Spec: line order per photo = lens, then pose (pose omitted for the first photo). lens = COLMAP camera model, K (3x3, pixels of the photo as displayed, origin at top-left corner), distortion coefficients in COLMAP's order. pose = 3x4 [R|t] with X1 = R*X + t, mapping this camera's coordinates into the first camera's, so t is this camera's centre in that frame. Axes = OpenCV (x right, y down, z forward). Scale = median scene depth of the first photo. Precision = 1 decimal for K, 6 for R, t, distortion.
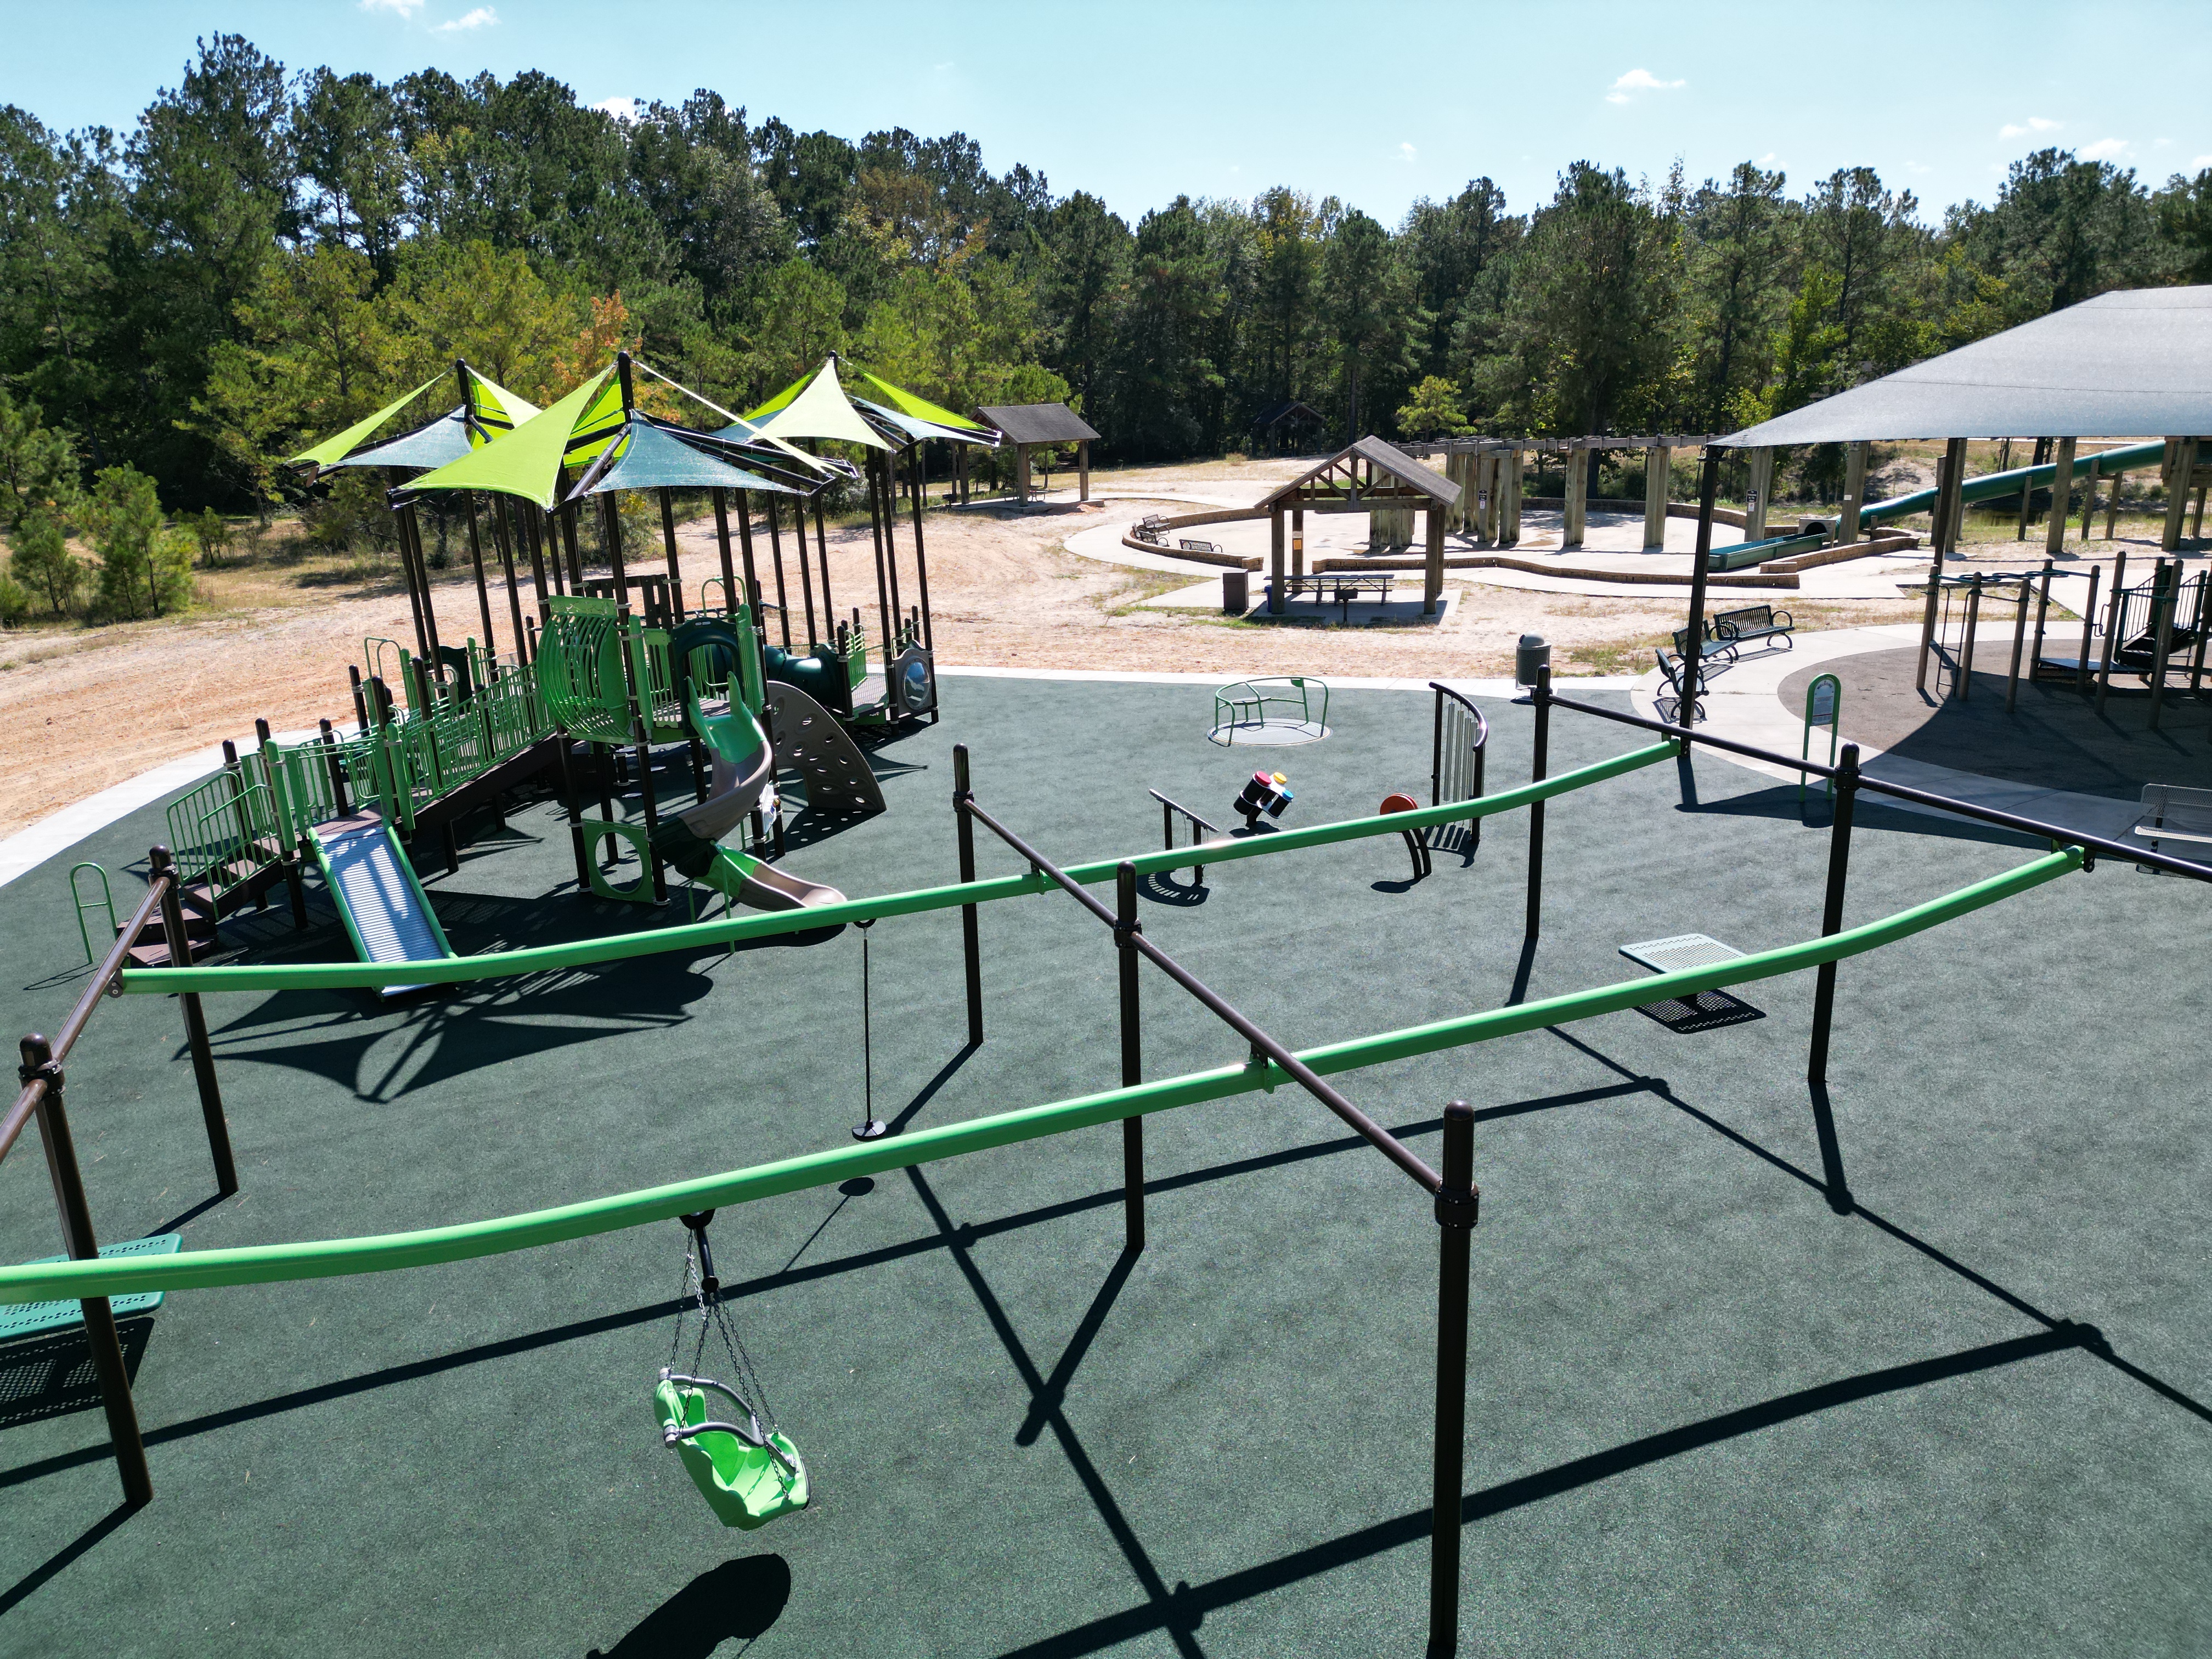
lens RADIAL K [[1568.5, 0, 1108.1], [0, 1568.5, 827.6], [0, 0, 1]] dist [0.052324, -0.047810]
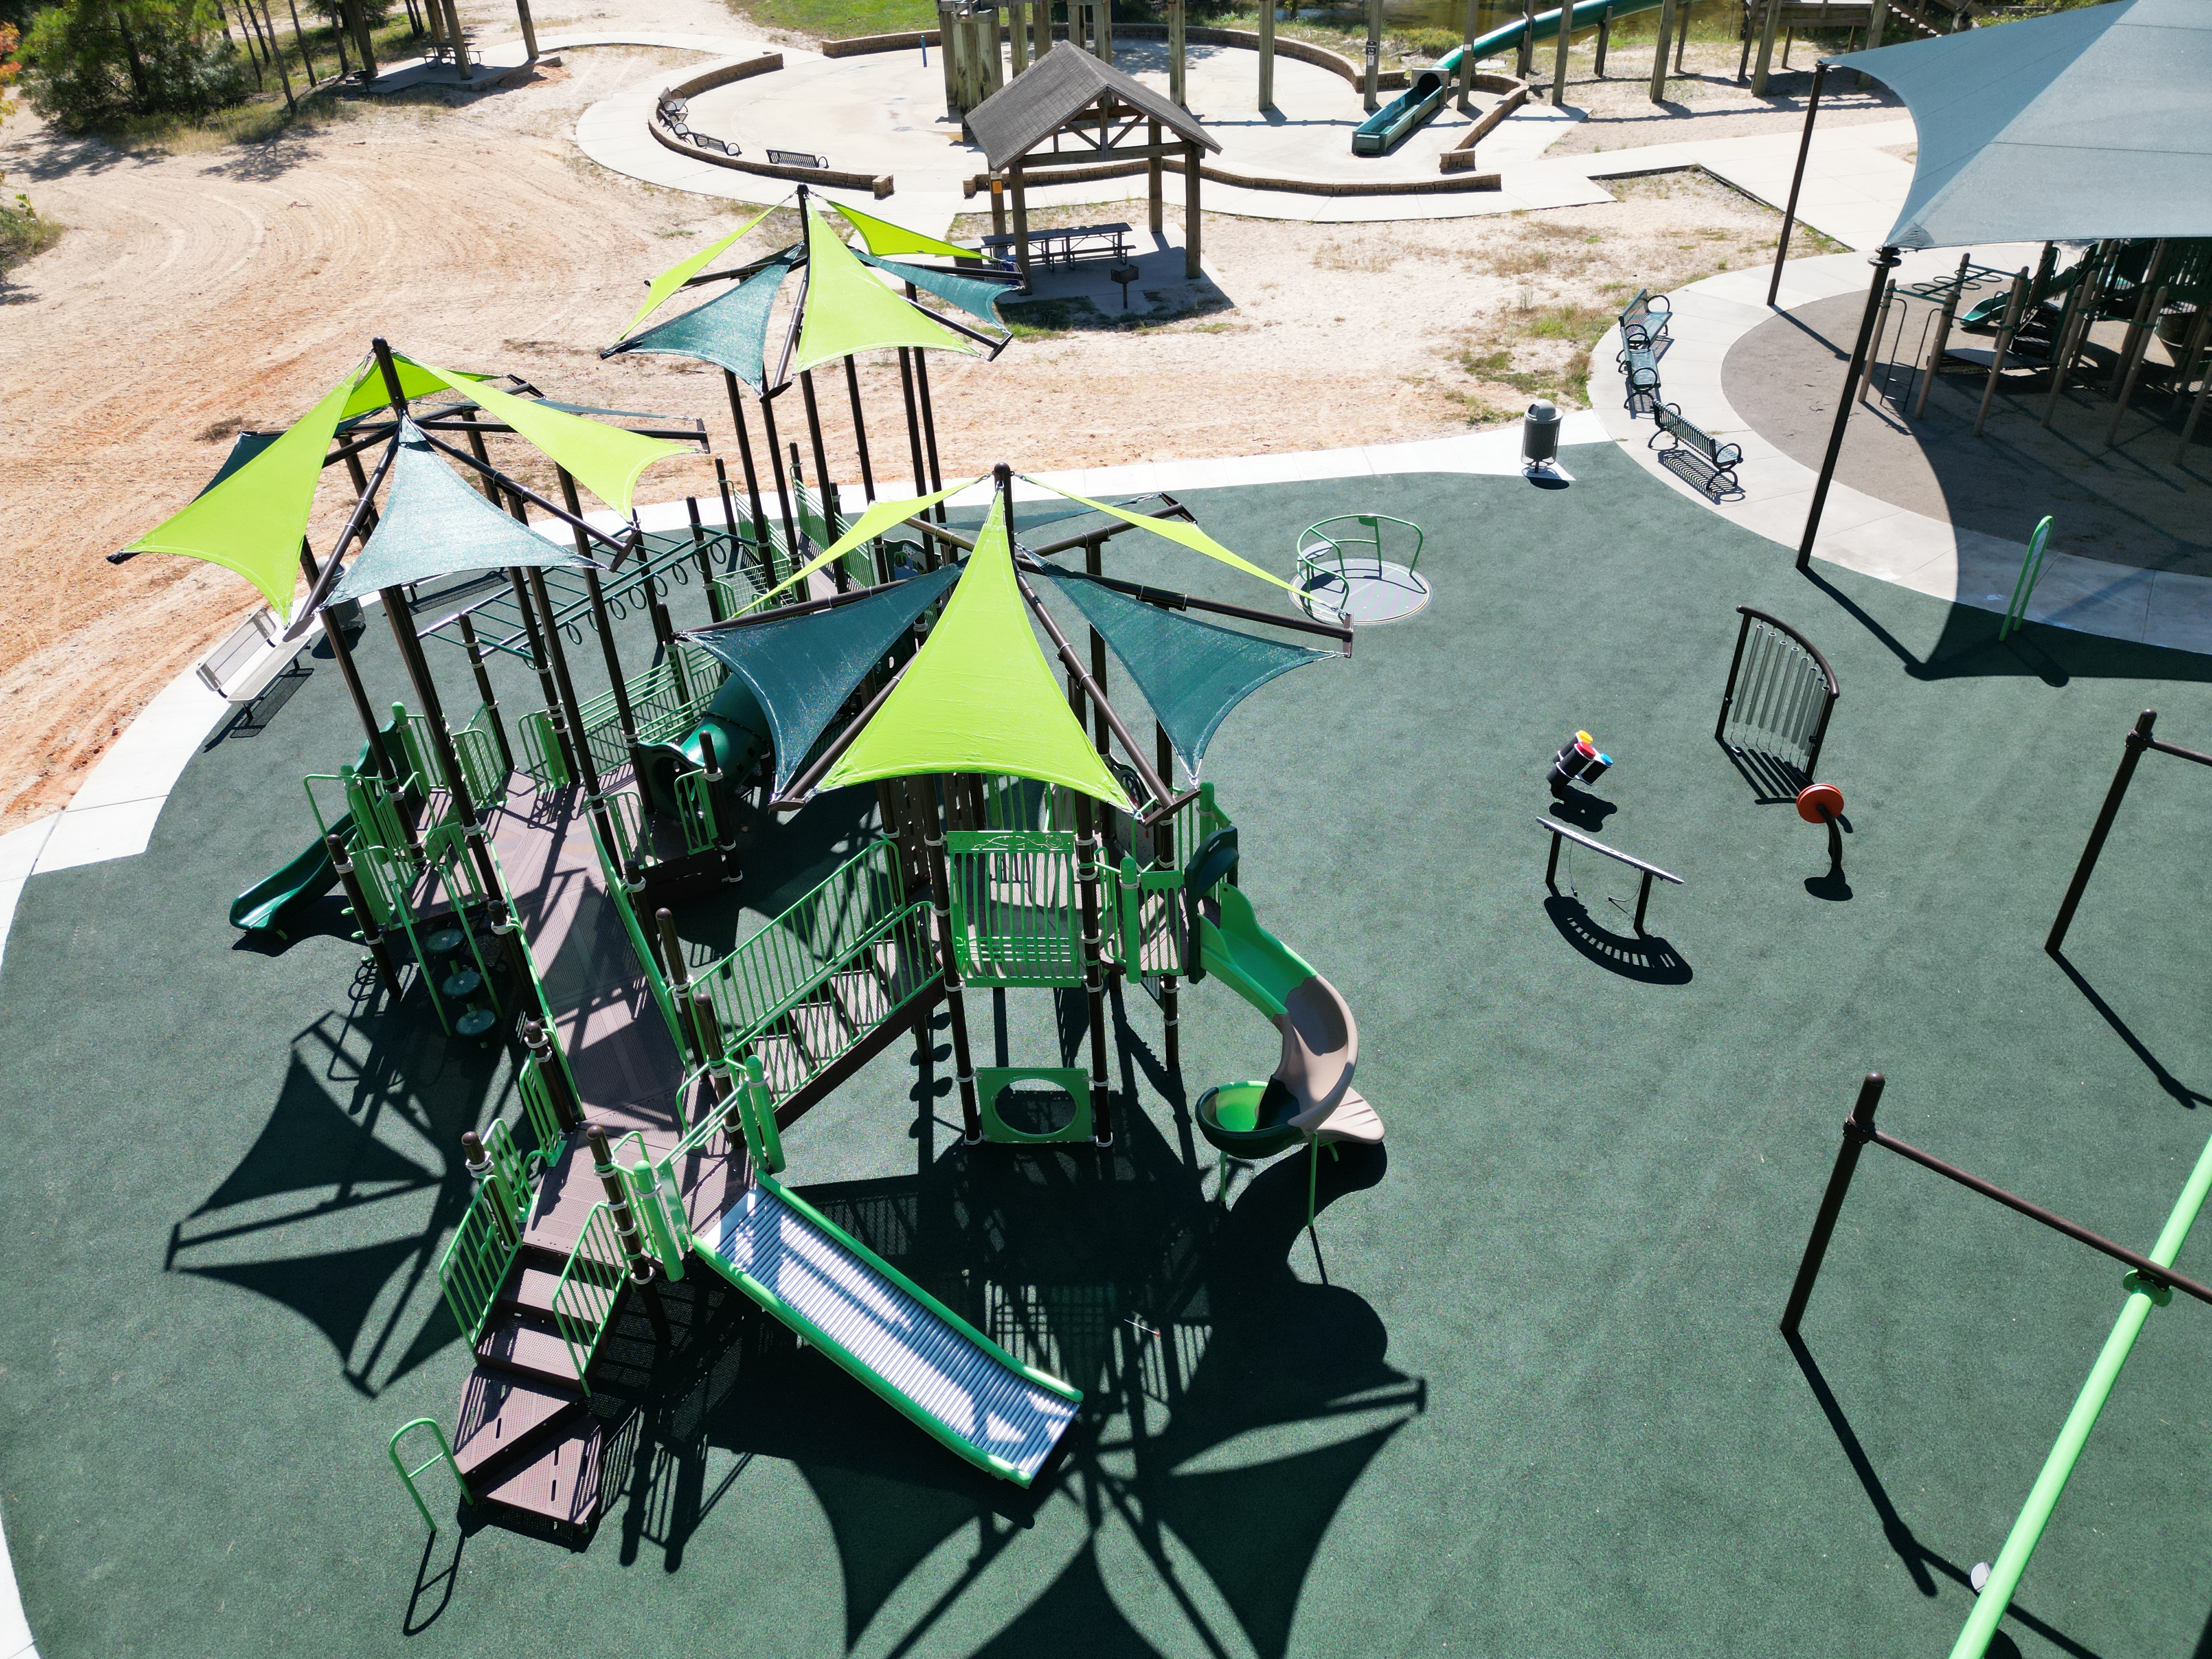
lens RADIAL K [[1584.5, 0, 1110.6], [0, 1584.5, 820.3], [0, 0, 1]] dist [0.043150, -0.028511]
pose [[0.903713, -0.247801, 0.349139, -0.464779], [0.124326, 0.932229, 0.339841, -0.331867], [-0.409691, -0.263711, 0.873275, 0.318560]]
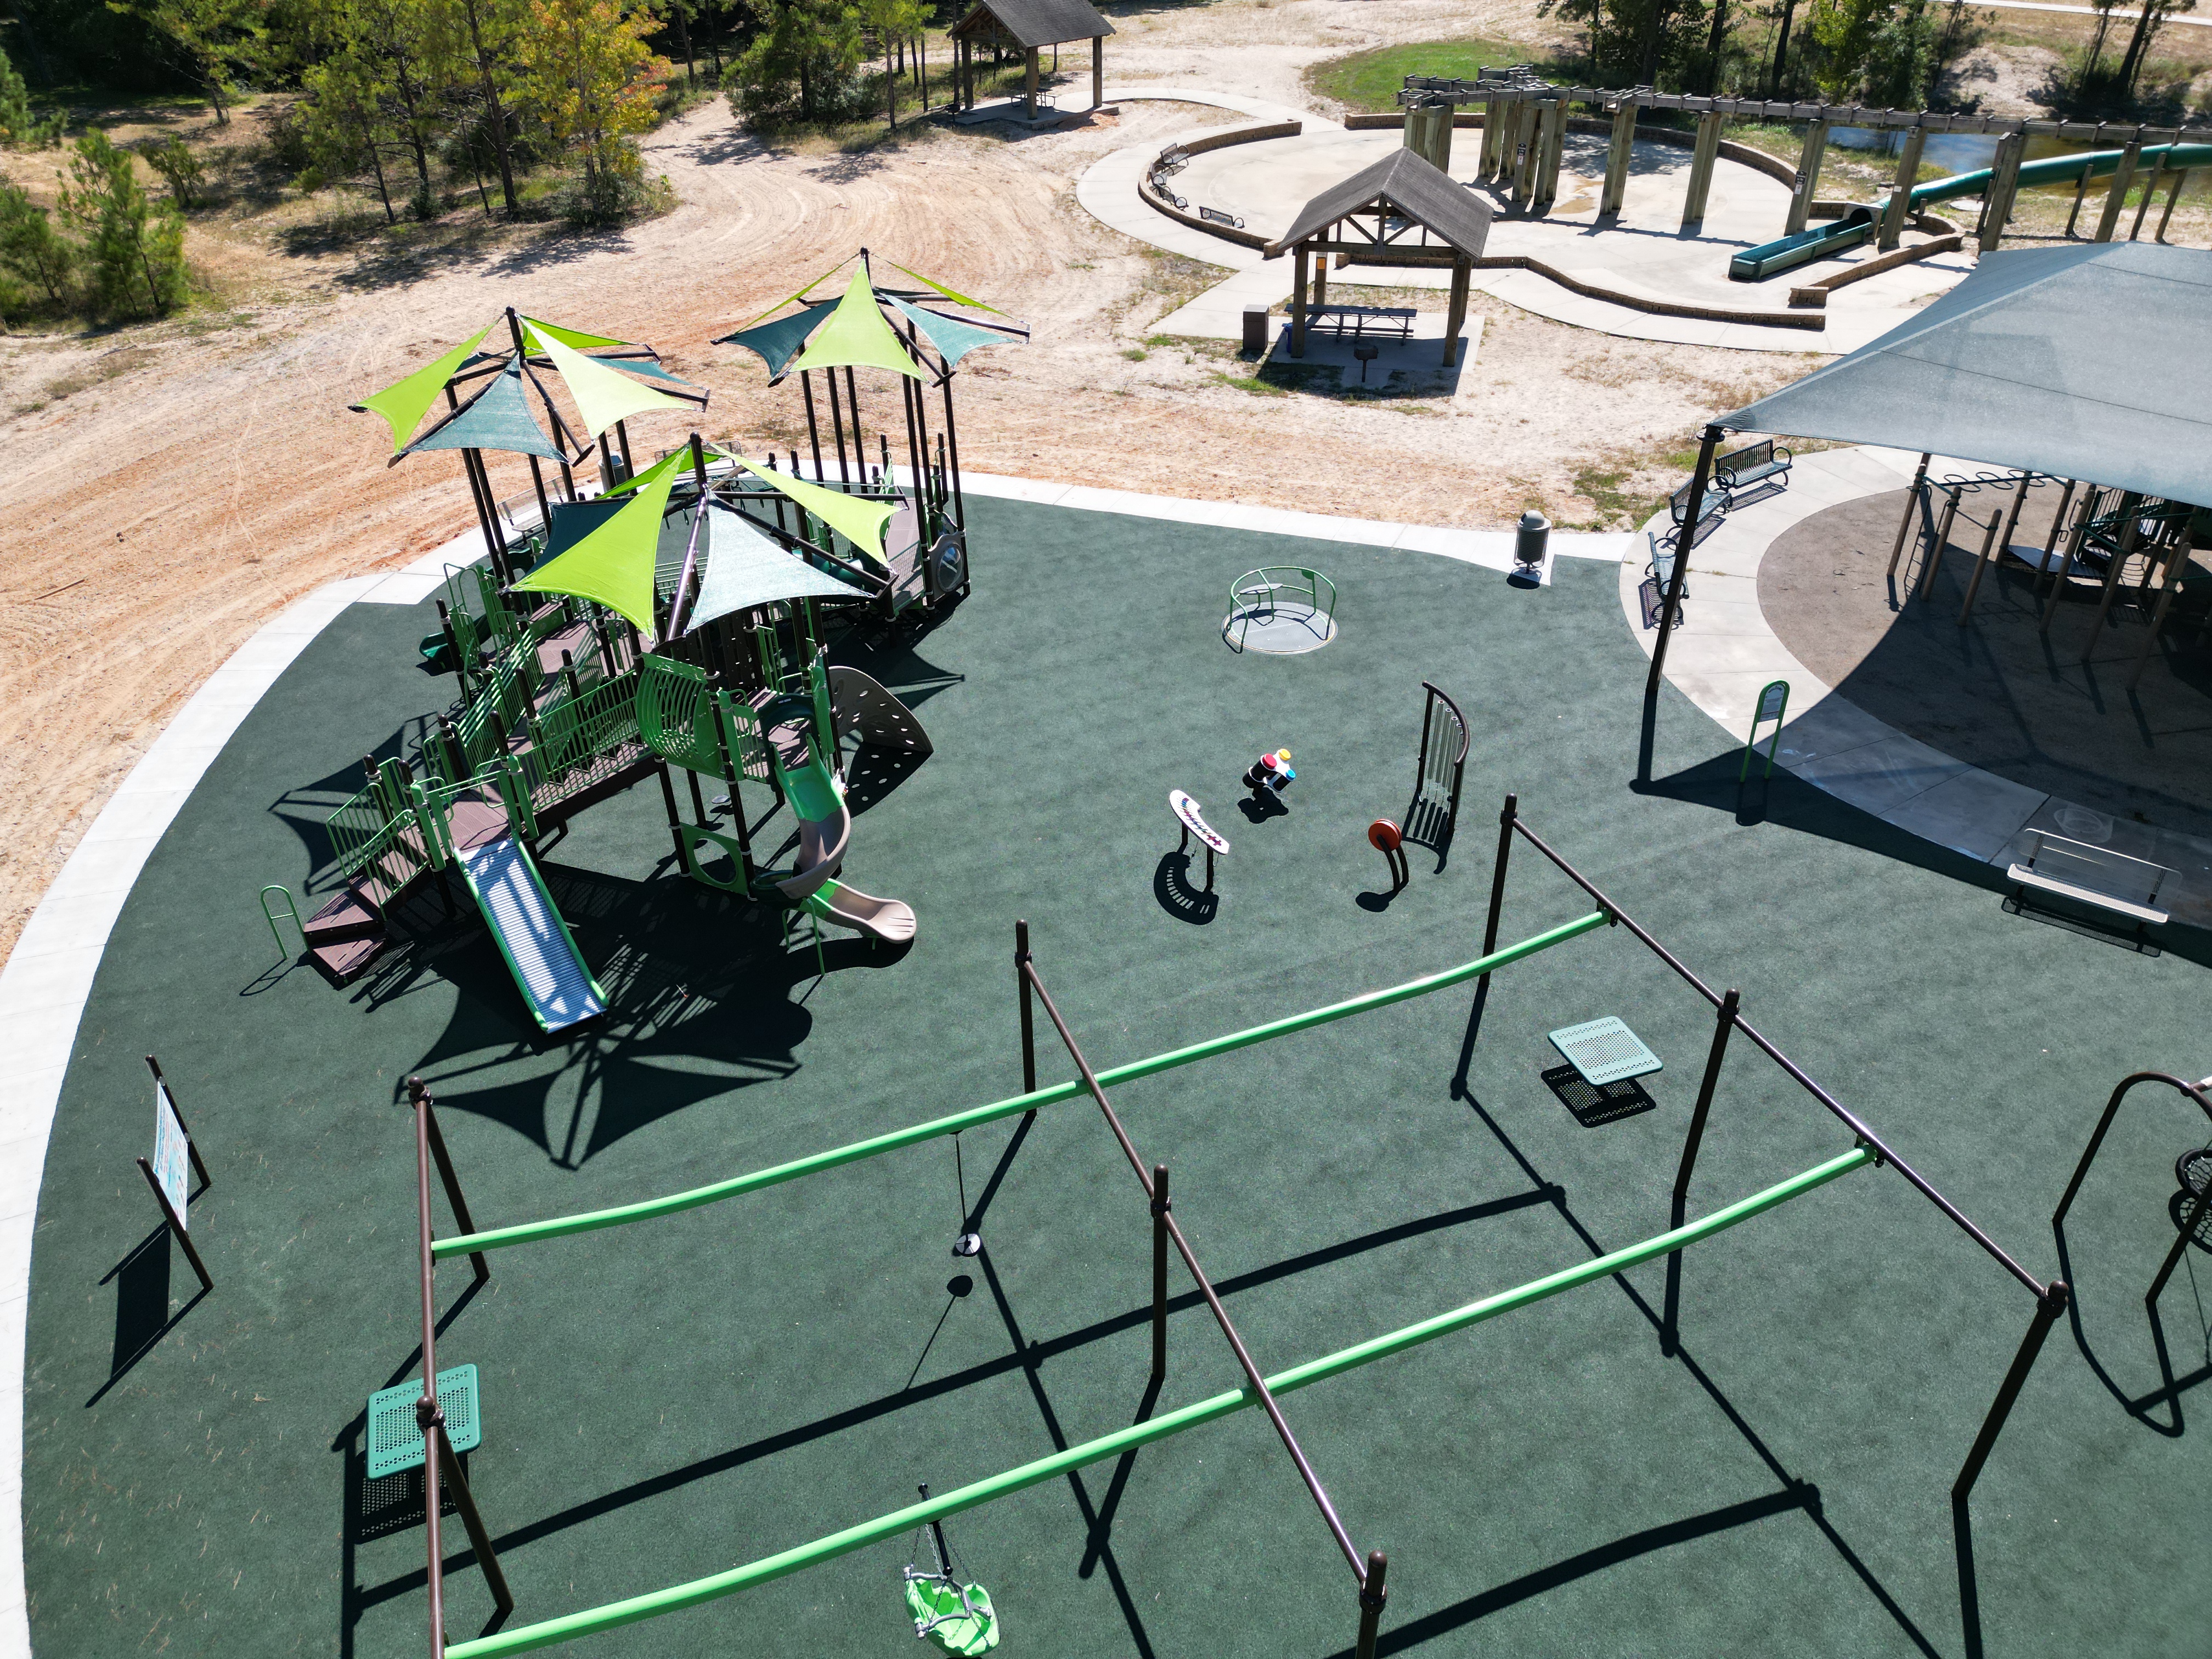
lens RADIAL K [[1584.5, 0, 1110.6], [0, 1584.5, 820.3], [0, 0, 1]] dist [0.043150, -0.028511]
pose [[0.999850, 0.016386, 0.005539, -0.021556], [-0.017294, 0.953119, 0.302103, -0.333825], [-0.000329, -0.302153, 0.953259, -0.102607]]
